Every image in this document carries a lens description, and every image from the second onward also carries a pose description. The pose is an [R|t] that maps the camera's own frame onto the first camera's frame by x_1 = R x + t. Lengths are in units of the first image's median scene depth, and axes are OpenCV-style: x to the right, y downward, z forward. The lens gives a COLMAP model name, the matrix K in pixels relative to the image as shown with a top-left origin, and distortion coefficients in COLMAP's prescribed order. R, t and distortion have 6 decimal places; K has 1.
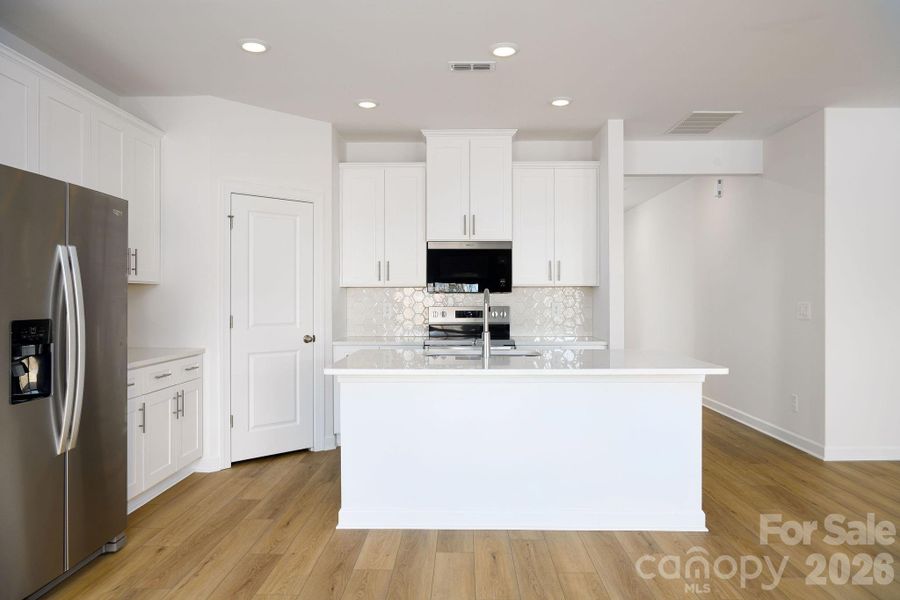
lens RADIAL K [[609.7, 0, 467.5], [0, 609.7, 301.4], [0, 0, 1]] dist [-0.000614, 0.006384]
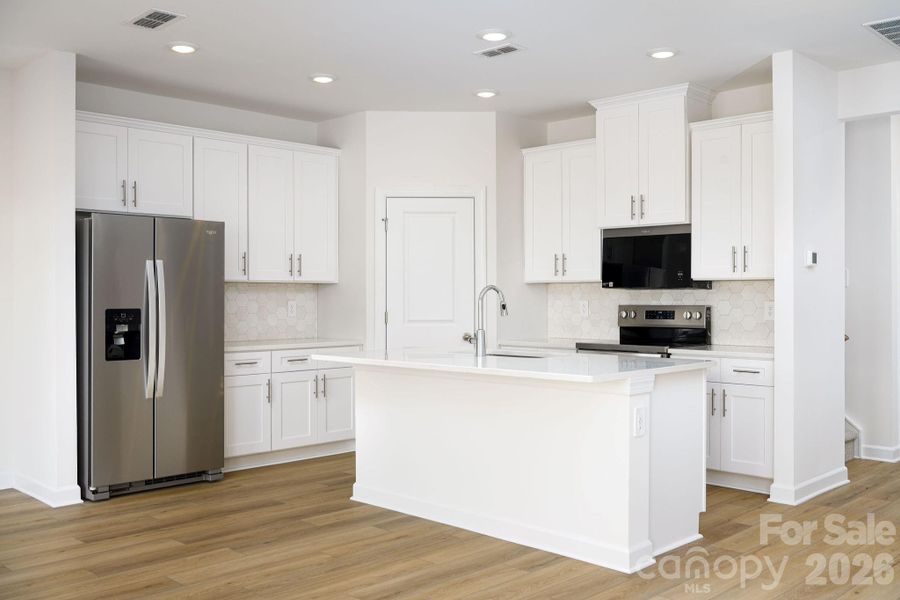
lens RADIAL K [[872.9, 0, 493.0], [0, 872.9, 303.8], [0, 0, 1]] dist [0.017670, 0.000000]
pose [[0.737686, 0.007004, -0.675108, 0.659697], [-0.003926, 0.999974, 0.006084, -0.000328], [0.675132, -0.001838, 0.737694, -0.007739]]
